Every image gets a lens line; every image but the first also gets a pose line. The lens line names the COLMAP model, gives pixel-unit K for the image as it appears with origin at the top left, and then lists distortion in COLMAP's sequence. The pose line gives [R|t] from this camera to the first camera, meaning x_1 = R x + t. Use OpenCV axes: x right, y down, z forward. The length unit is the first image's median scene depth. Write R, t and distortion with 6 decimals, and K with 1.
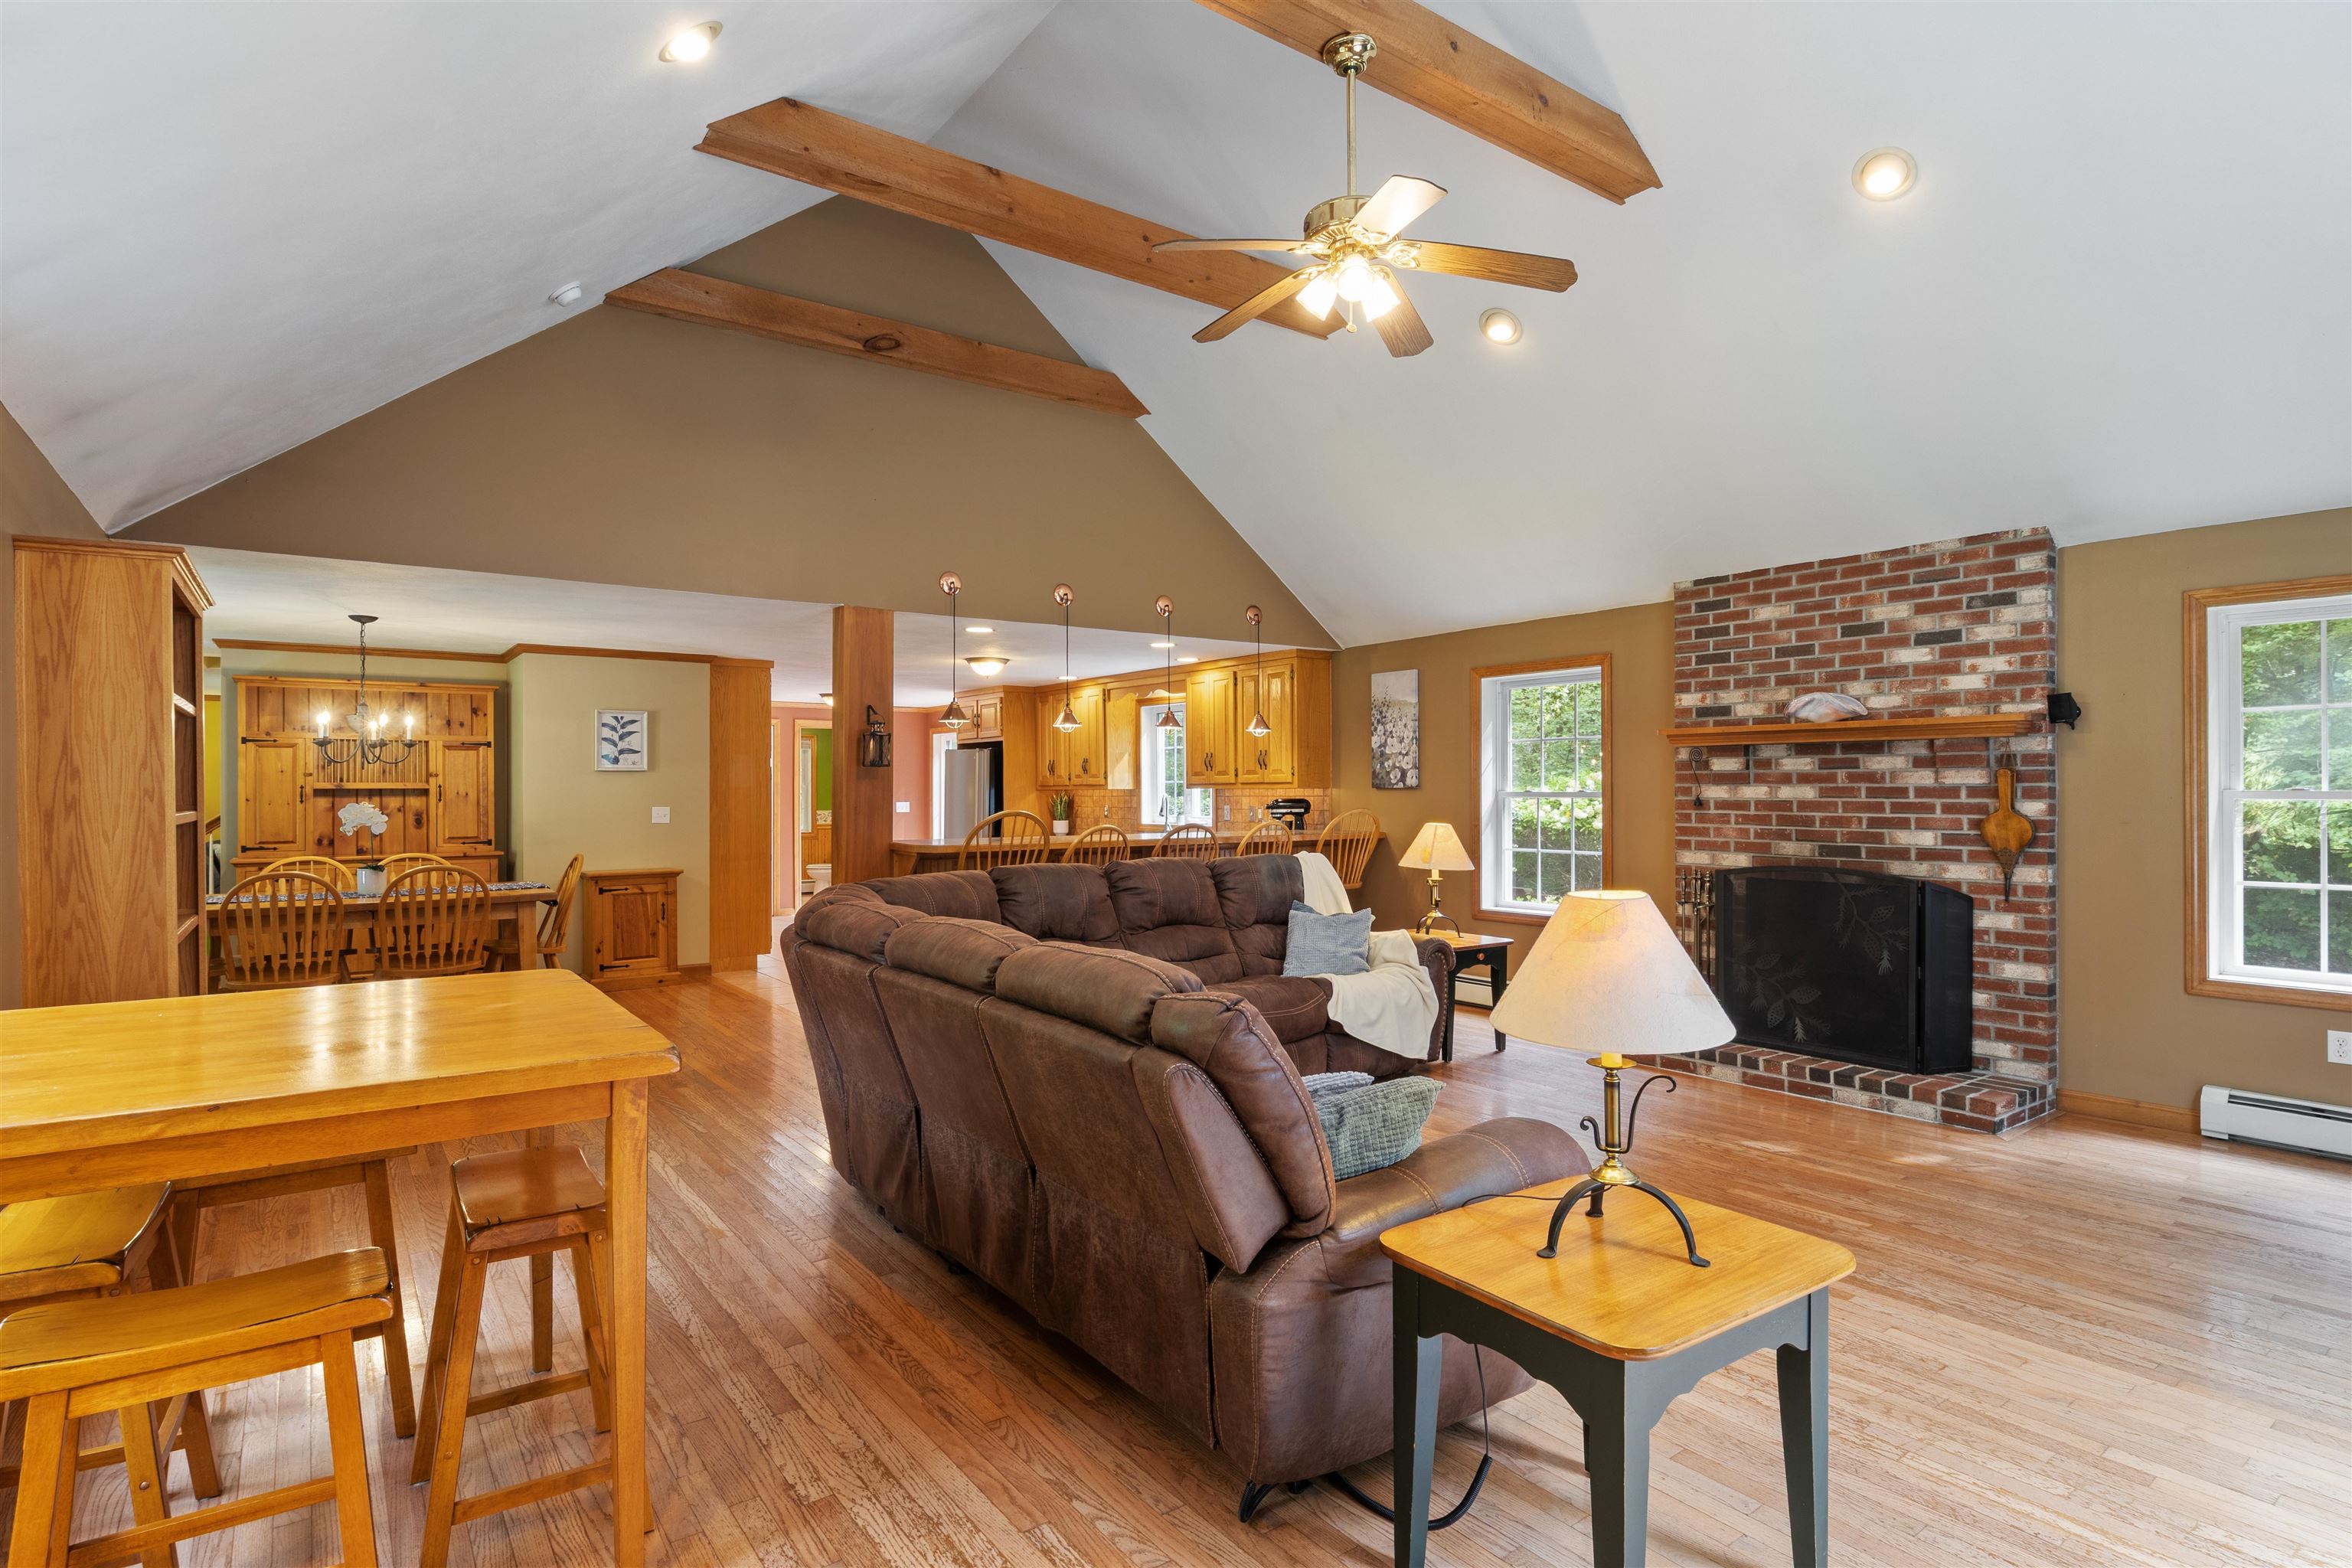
lens RADIAL K [[1170.6, 0, 1166.3], [0, 1170.6, 793.8], [0, 0, 1]] dist [-0.000377, 0.000292]
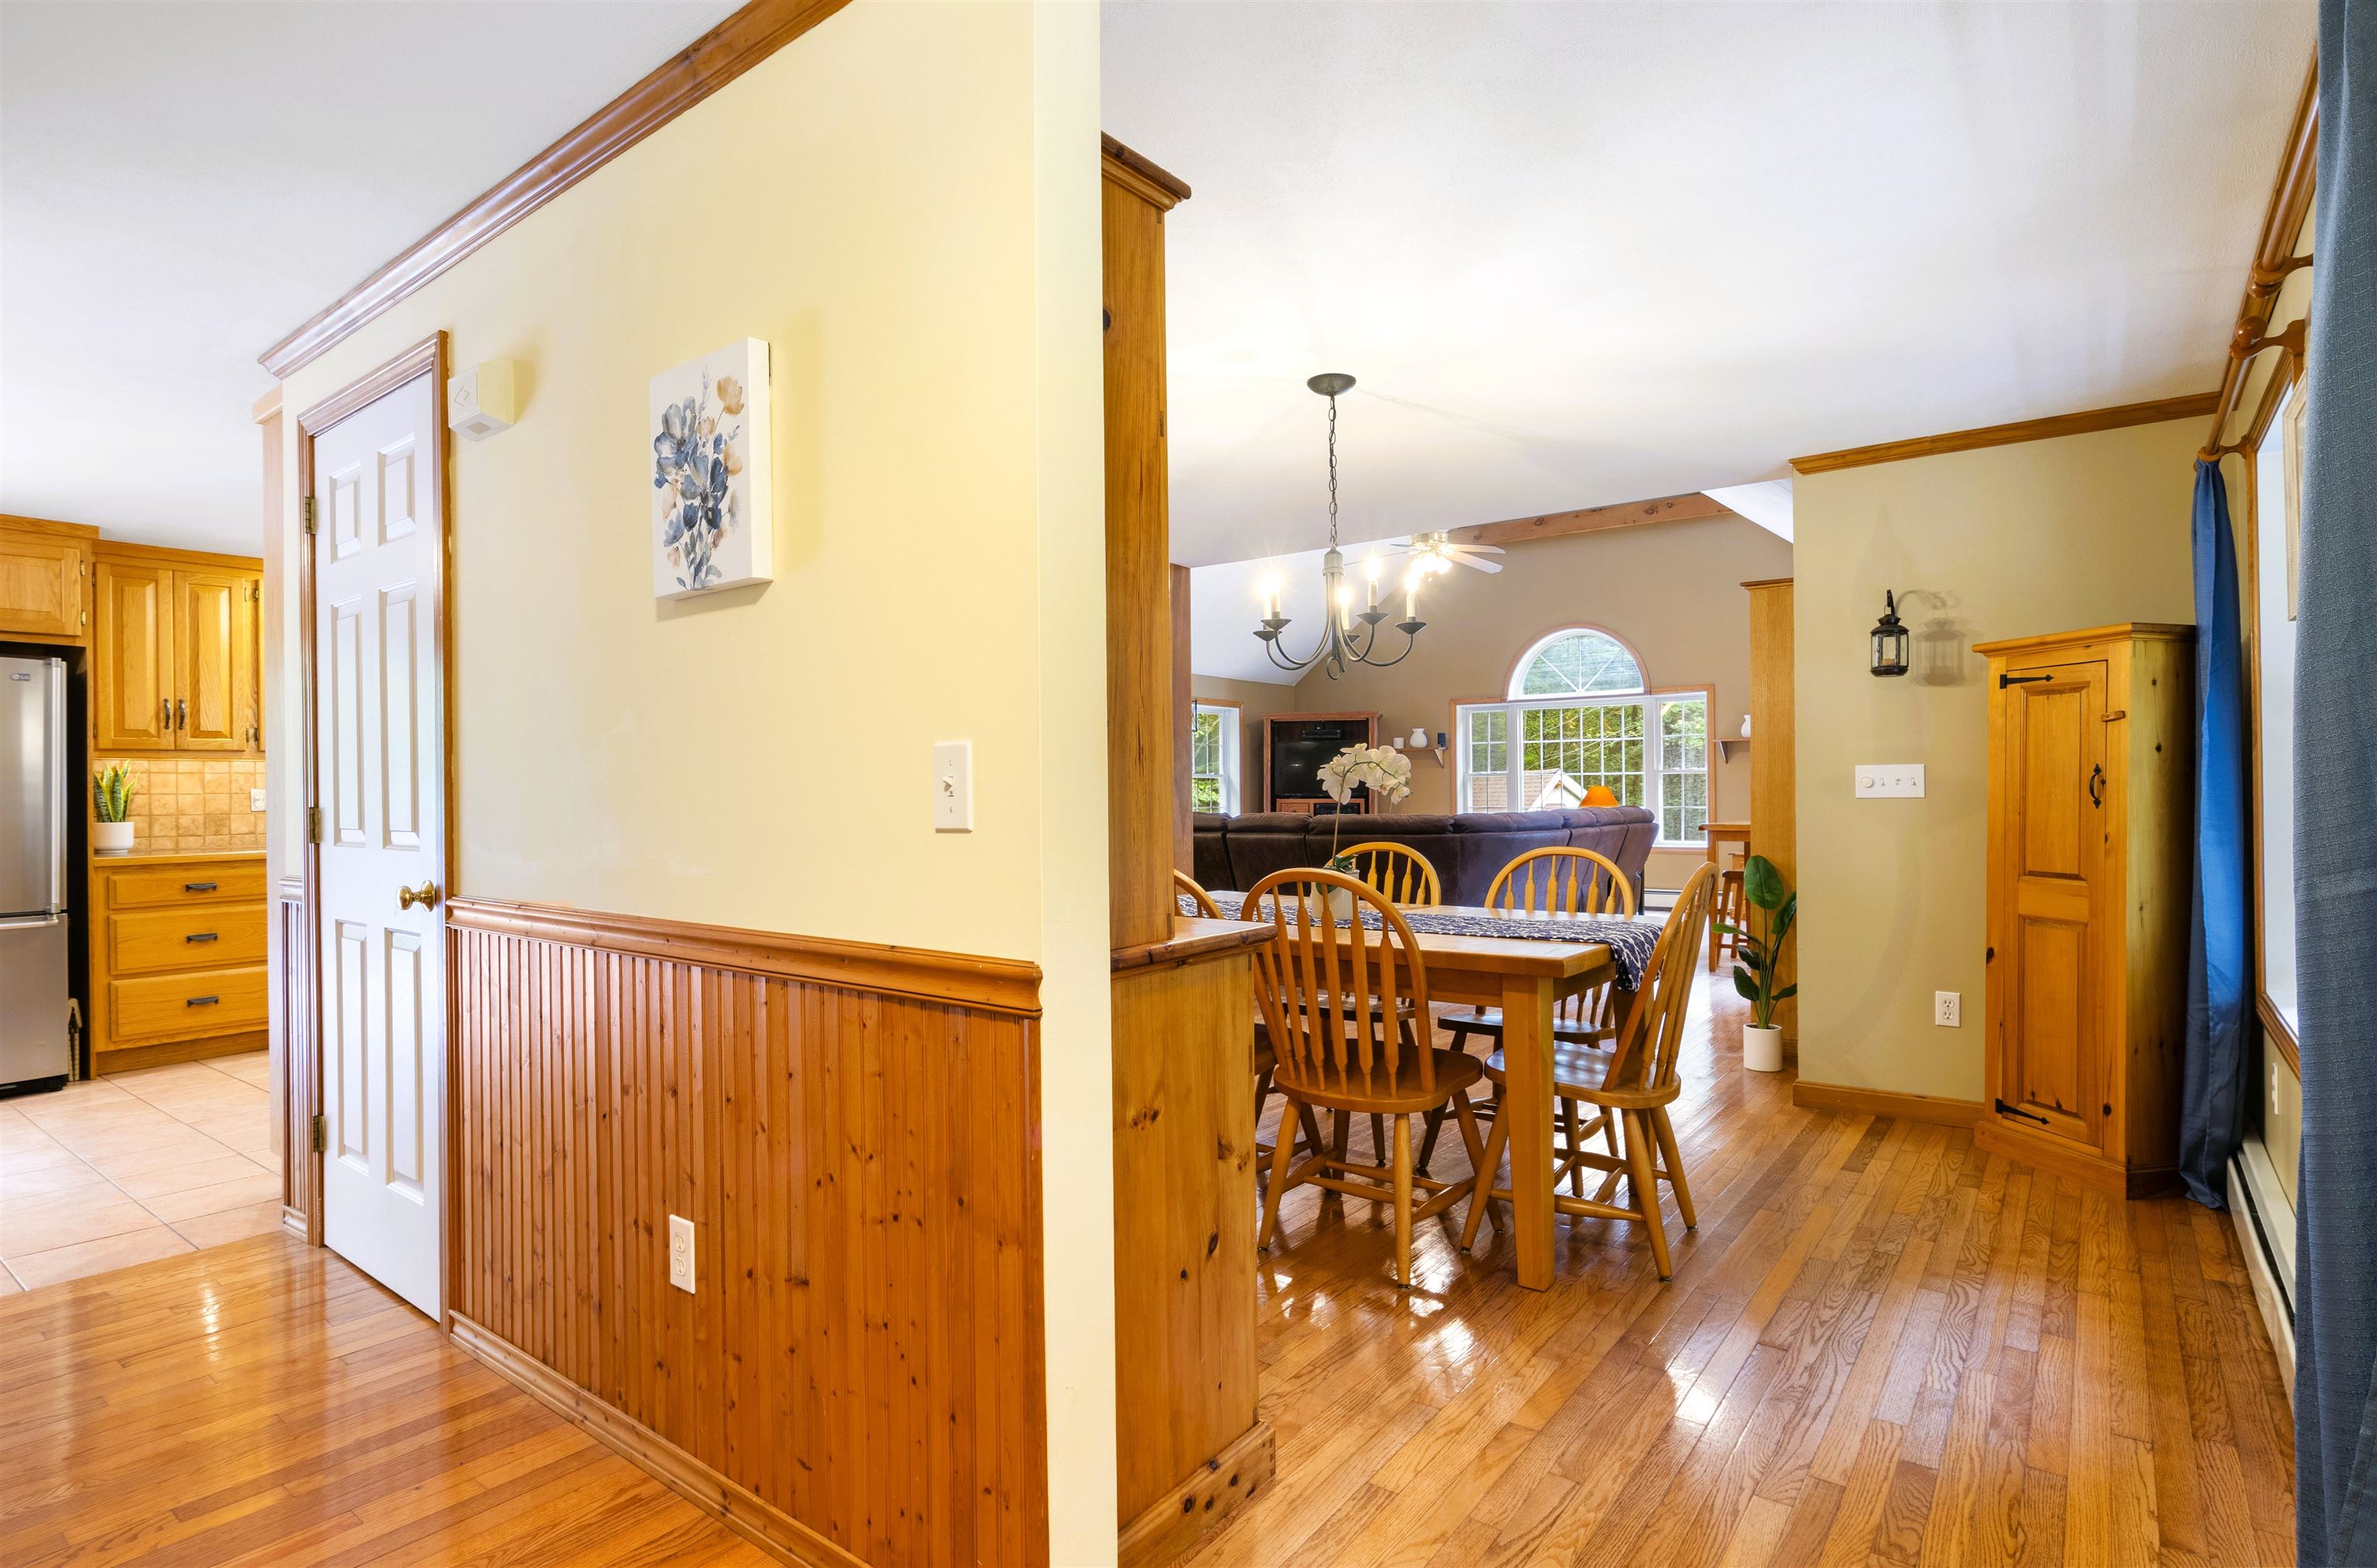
lens RADIAL K [[1194.3, 0, 1157.7], [0, 1194.3, 783.1], [0, 0, 1]] dist [-0.006999, -0.002042]
pose [[-0.247893, 0.009573, 0.968740, -0.979891], [0.010354, 0.999920, -0.007232, 0.021612], [-0.968732, 0.008238, -0.247972, 1.007821]]
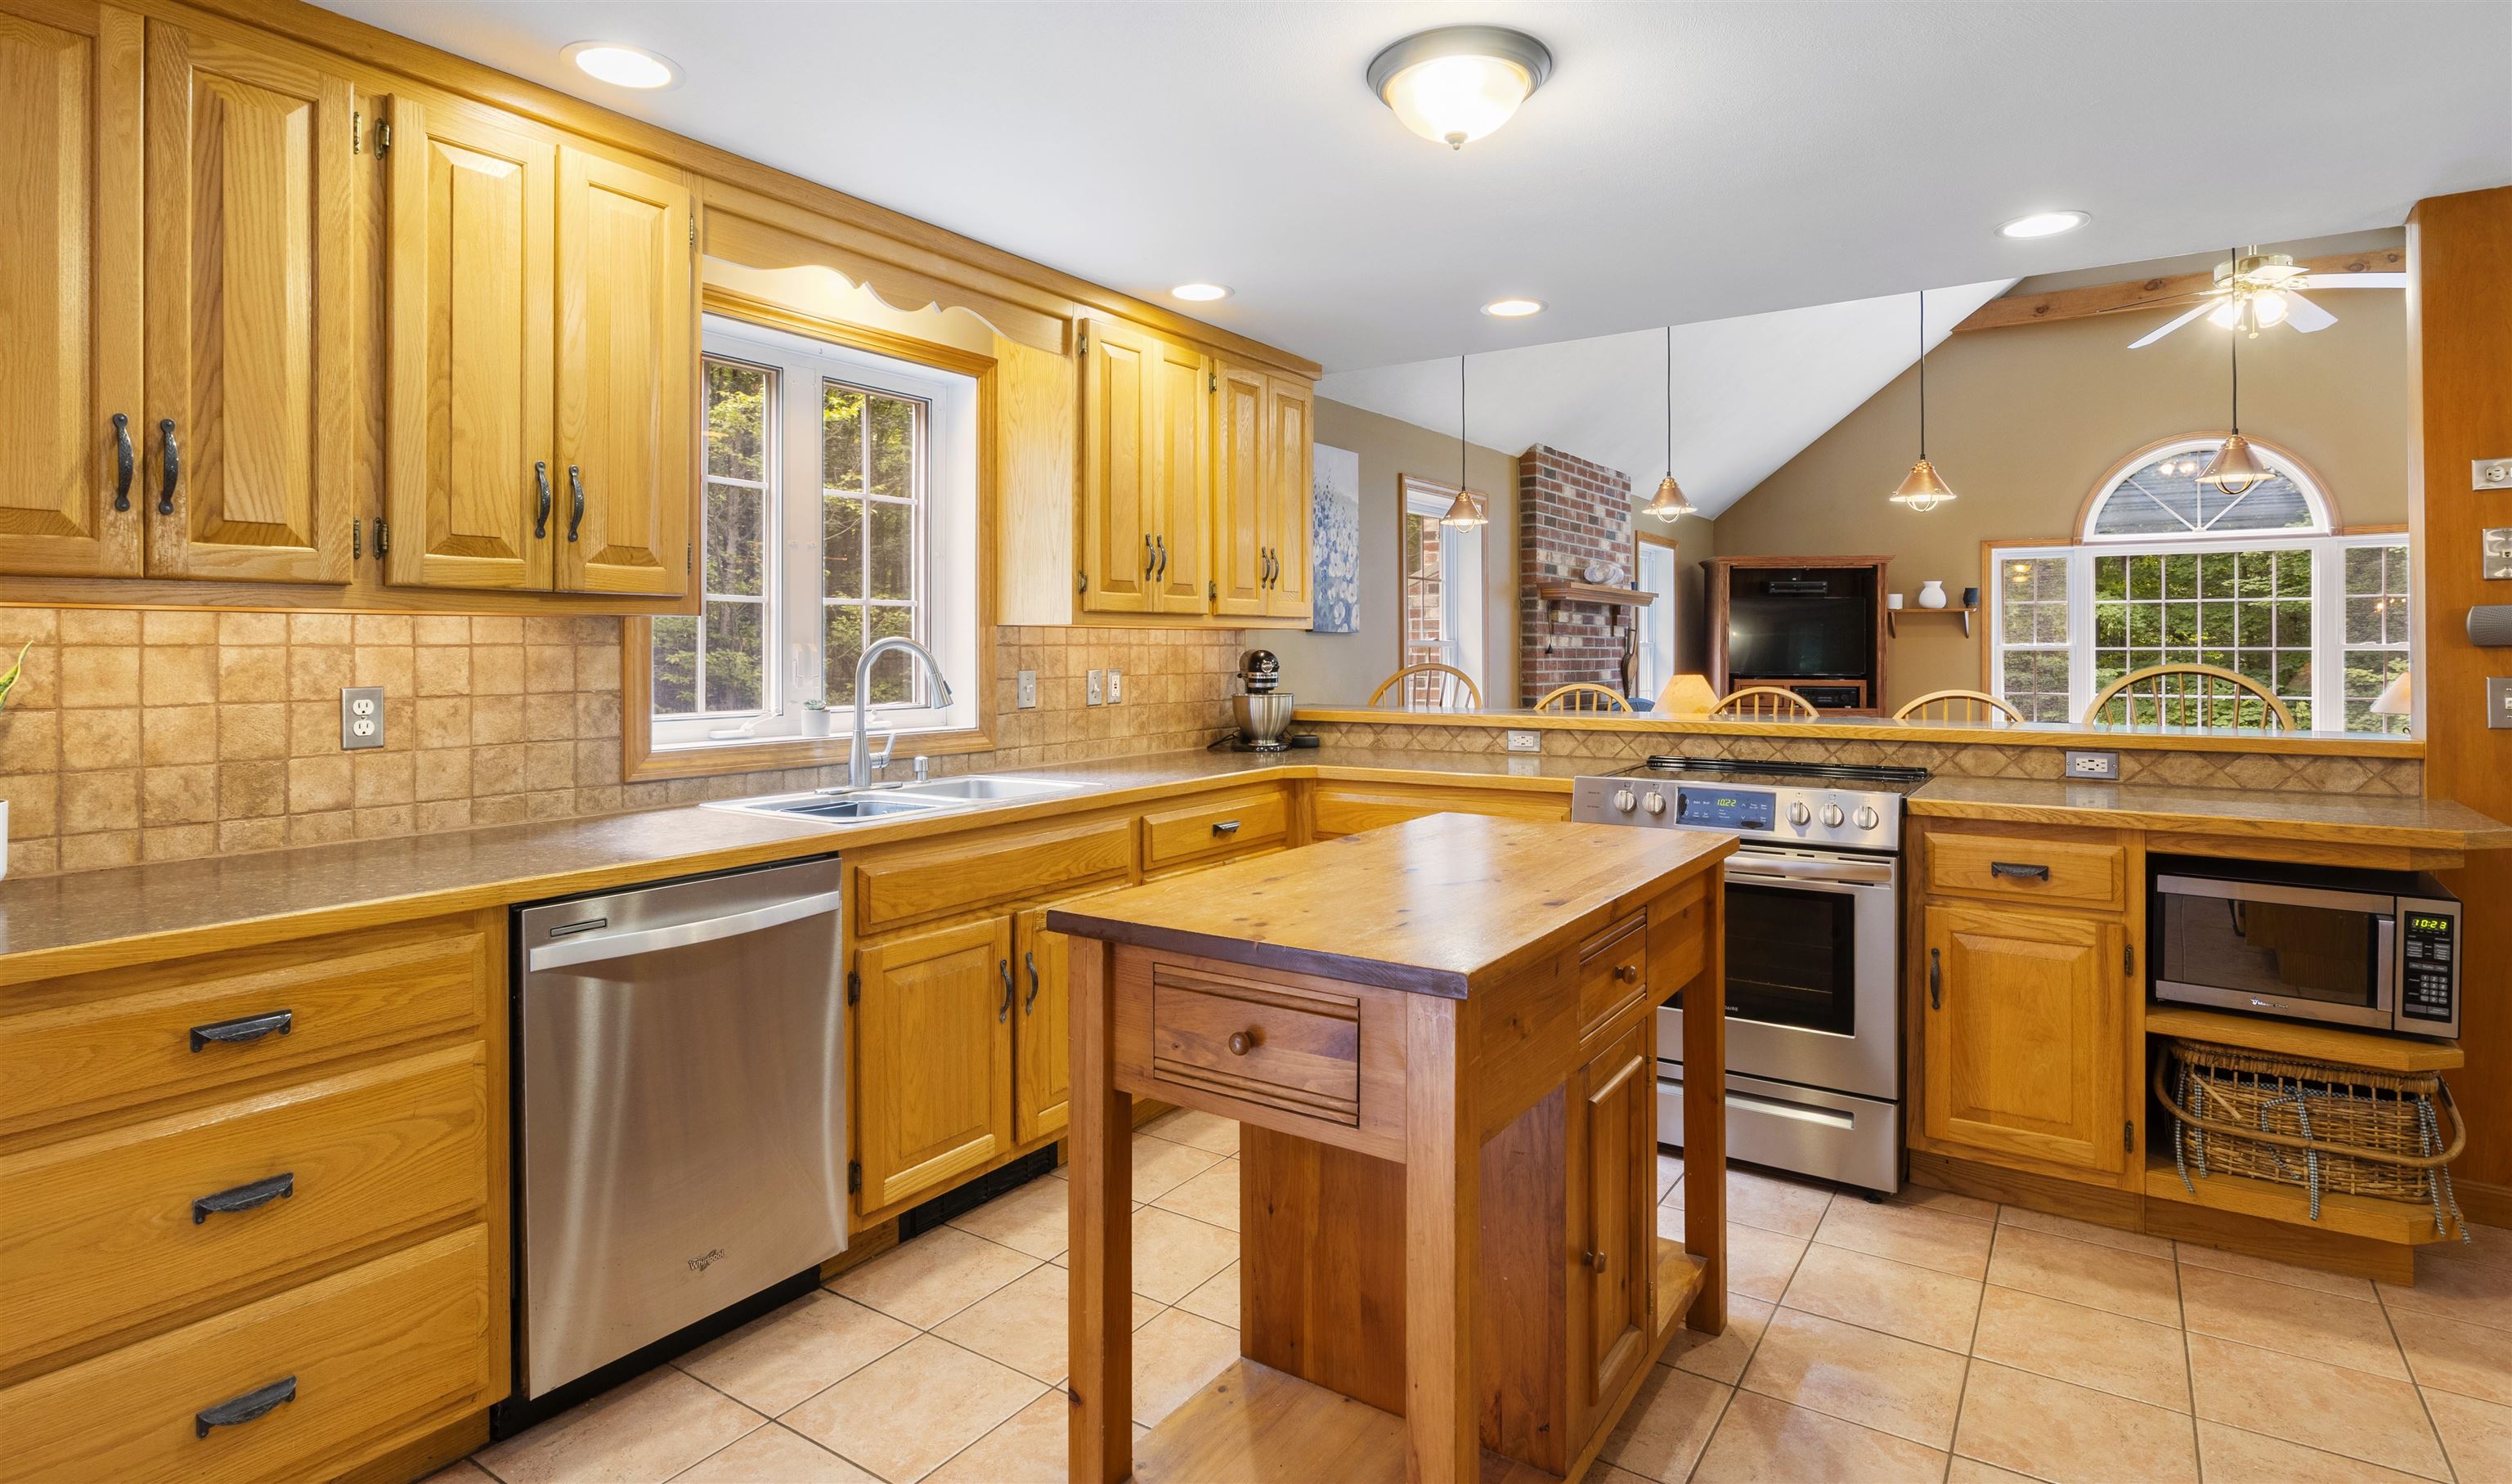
lens RADIAL K [[1242.3, 0, 1214.4], [0, 1242.3, 641.8], [0, 0, 1]] dist [-0.015557, 0.001983]
pose [[-0.306805, 0.006535, 0.951750, -0.427441], [0.001528, 0.999979, -0.006373, 0.004500], [-0.951771, -0.000501, -0.306808, 1.281063]]
